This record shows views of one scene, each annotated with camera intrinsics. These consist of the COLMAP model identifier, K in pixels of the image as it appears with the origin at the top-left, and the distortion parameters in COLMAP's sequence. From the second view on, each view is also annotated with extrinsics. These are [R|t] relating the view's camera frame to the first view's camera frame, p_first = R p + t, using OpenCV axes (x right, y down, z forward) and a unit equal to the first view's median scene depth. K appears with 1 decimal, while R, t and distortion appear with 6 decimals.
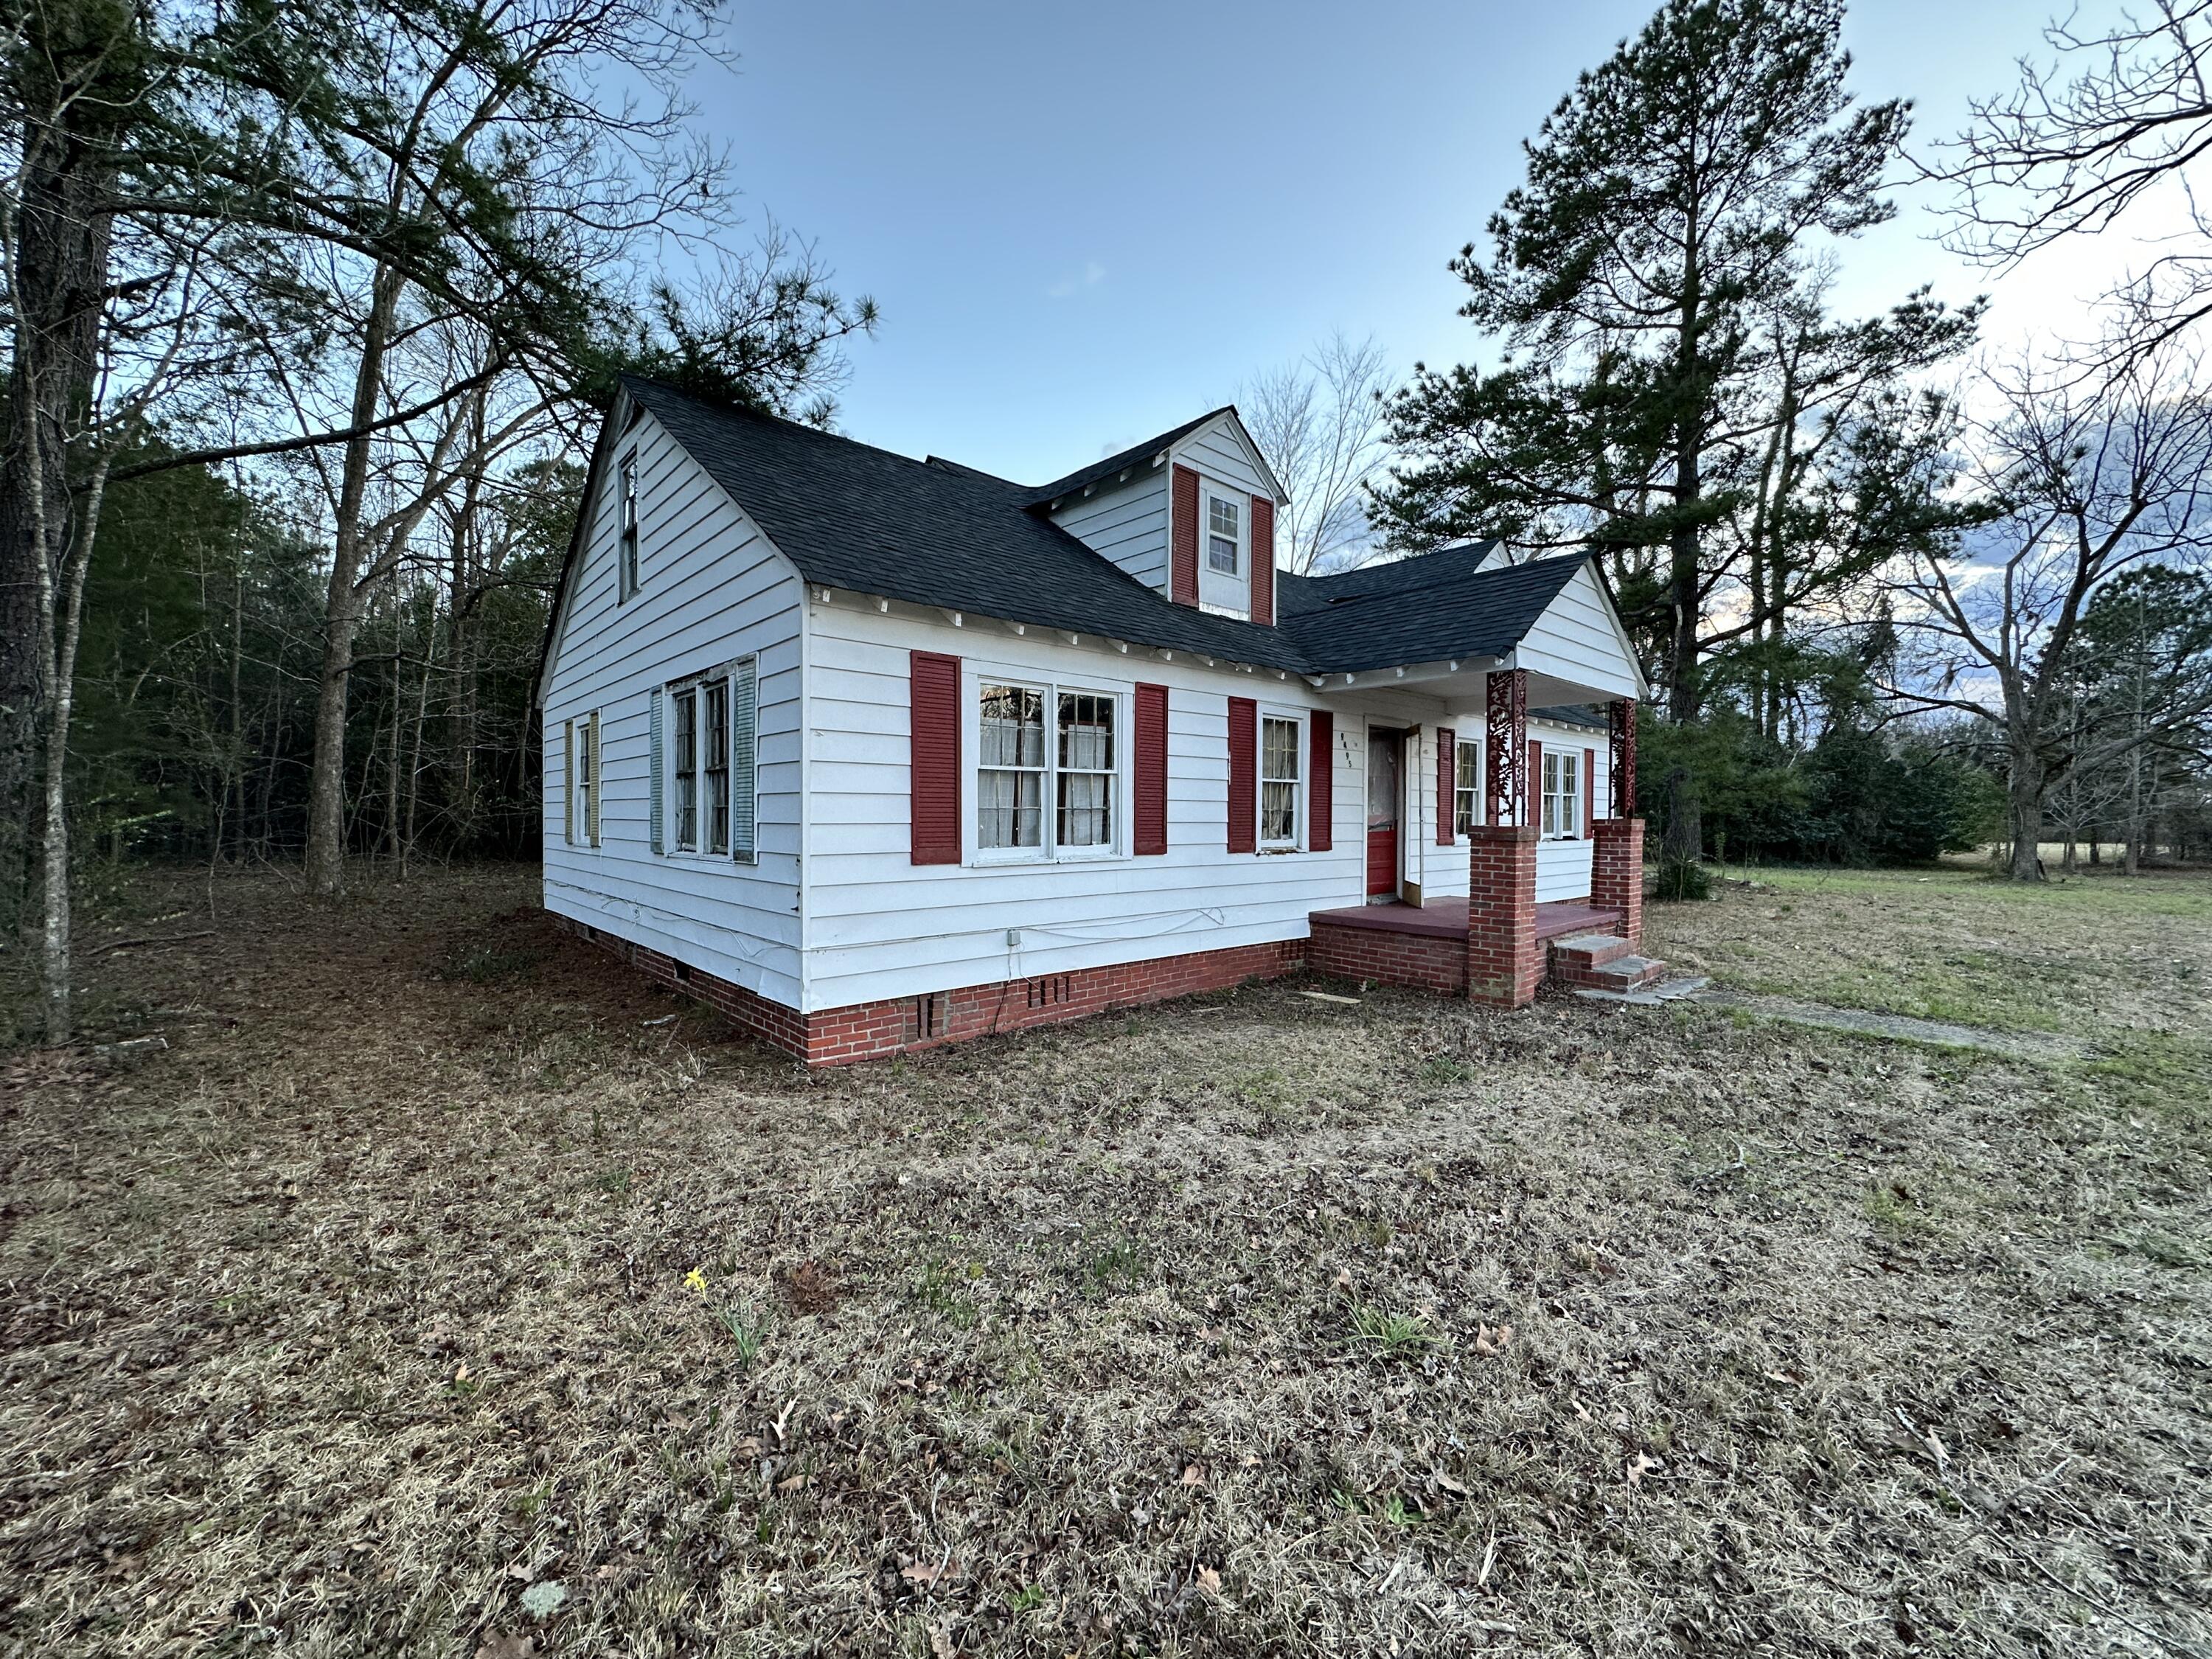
lens RADIAL K [[881.3, 0, 1108.3], [0, 881.3, 829.3], [0, 0, 1]] dist [-0.000416, -0.000181]
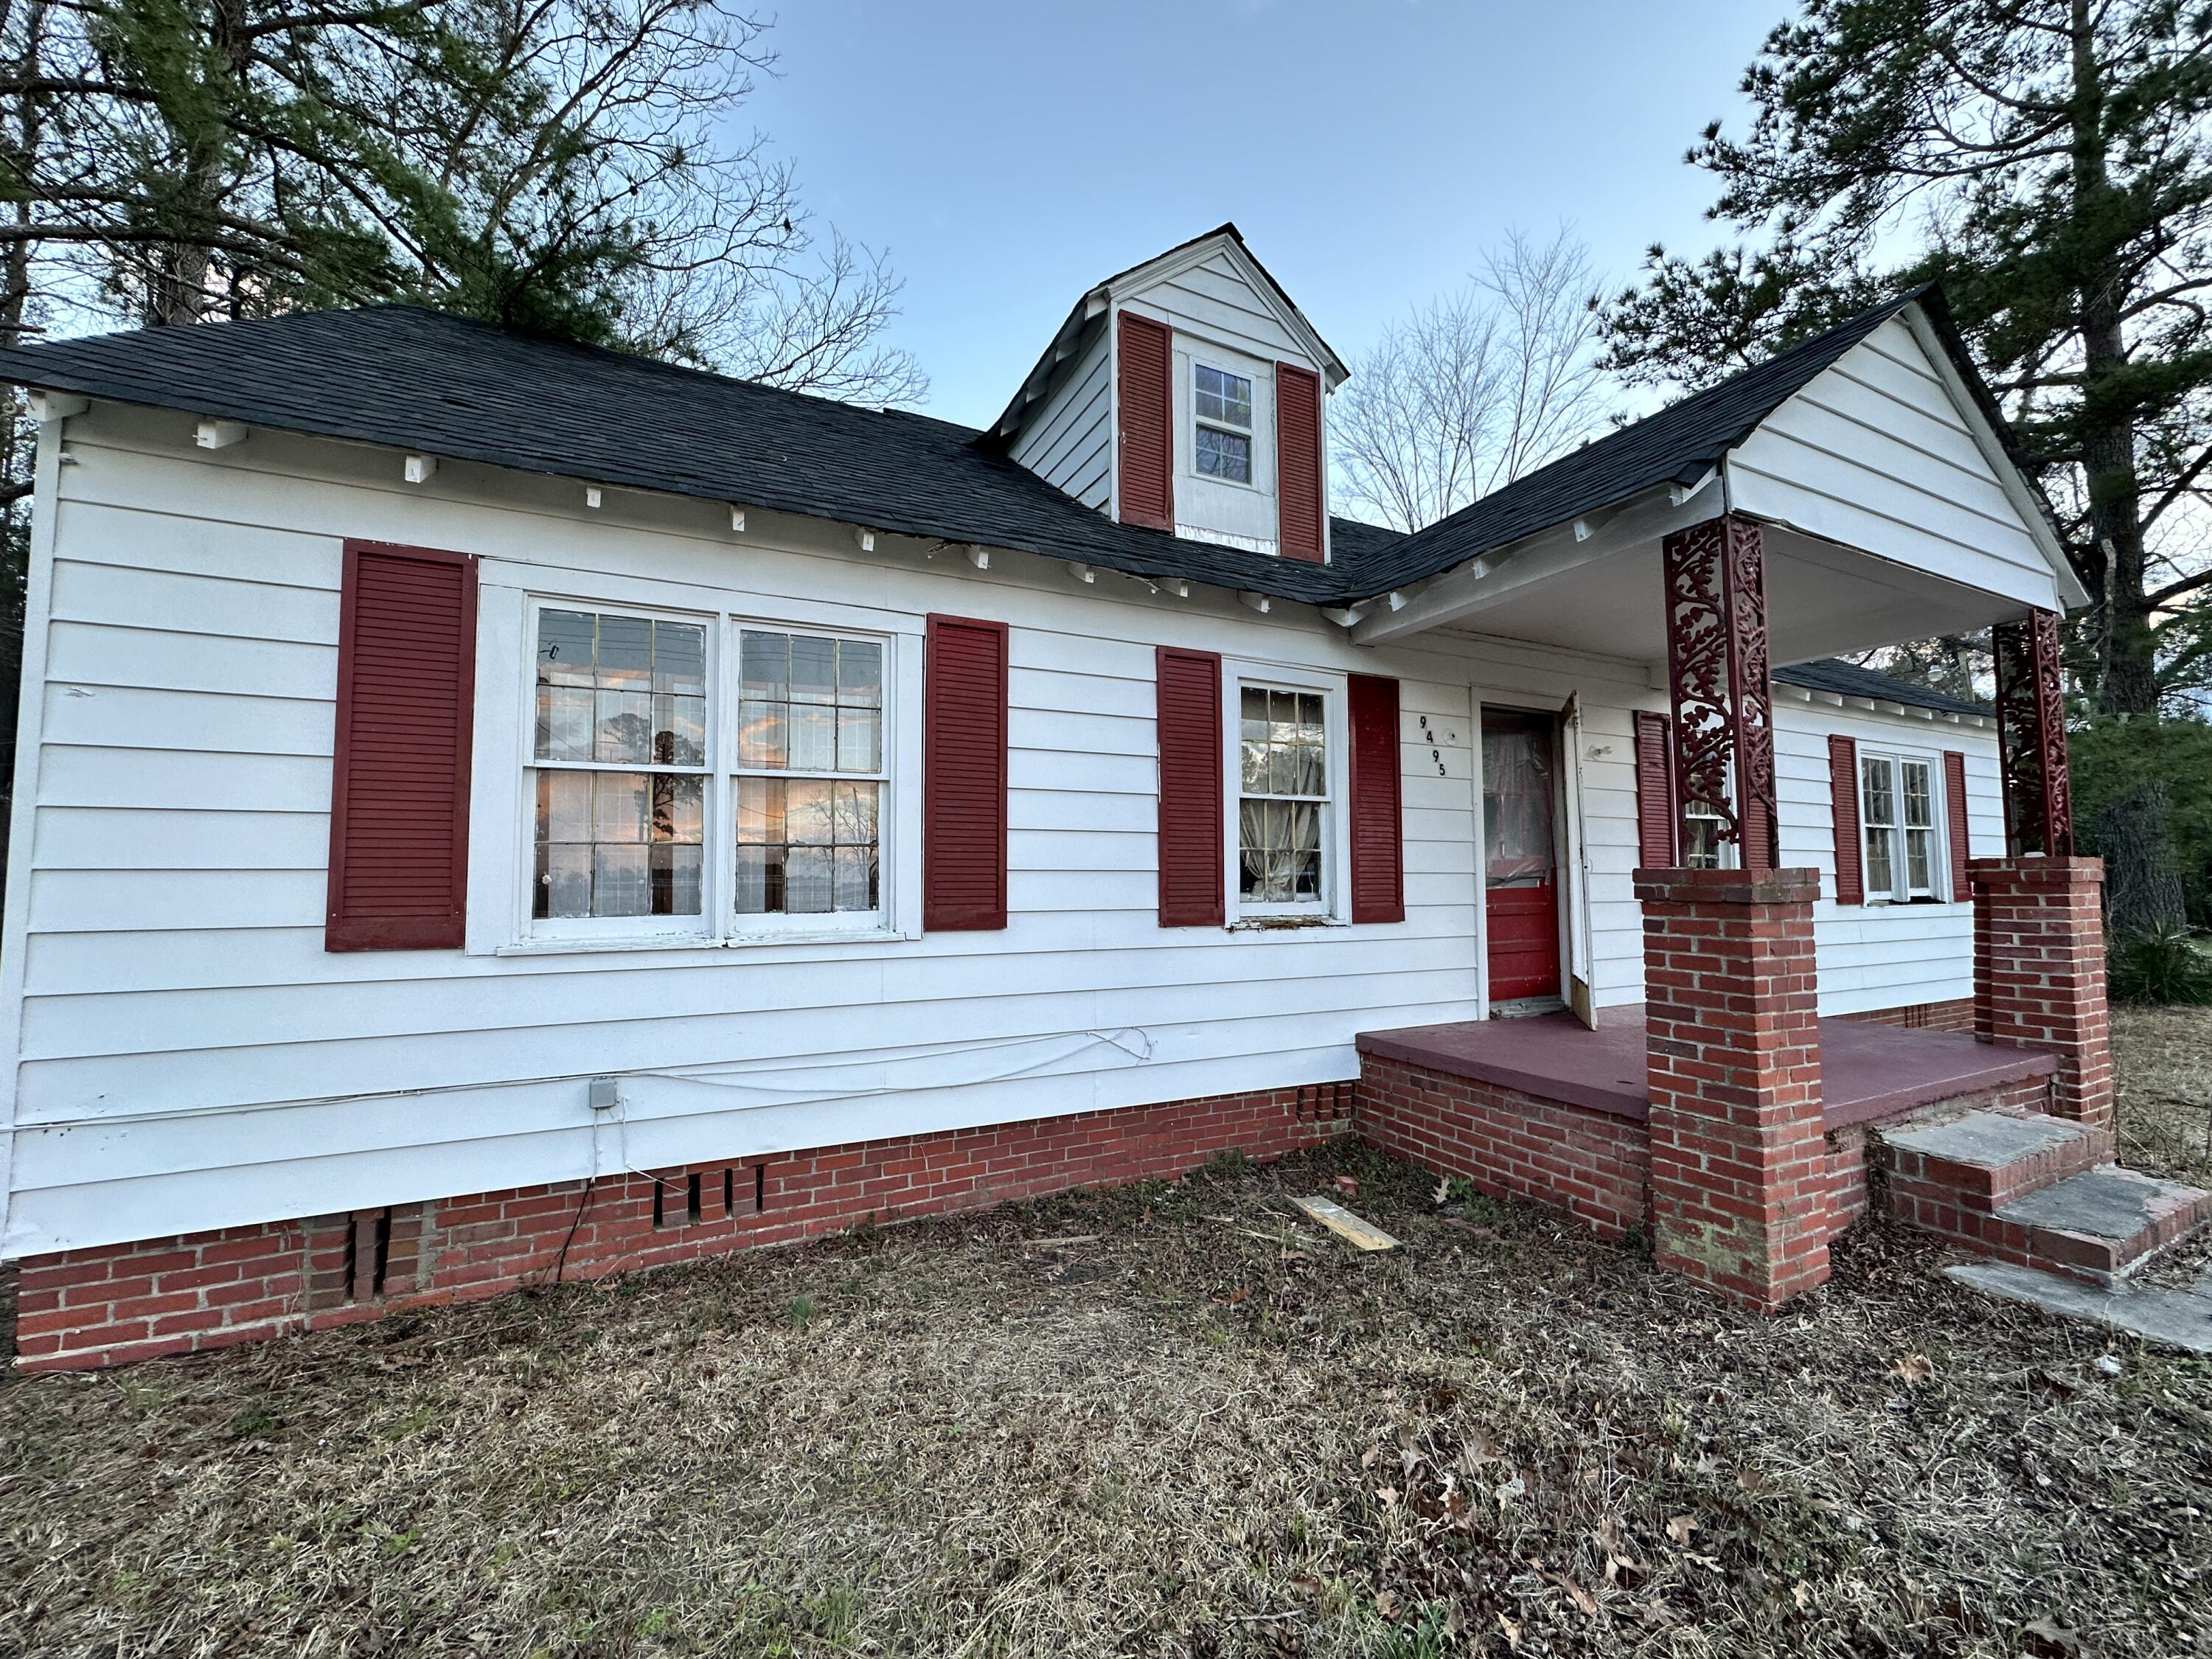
lens RADIAL K [[881.3, 0, 1104.3], [0, 881.3, 833.5], [0, 0, 1]] dist [-0.000416, -0.000181]
pose [[0.962745, -0.024613, -0.269287, 0.222699], [0.005406, 0.997402, -0.071837, 0.007172], [0.270356, 0.067705, 0.960377, 0.405159]]
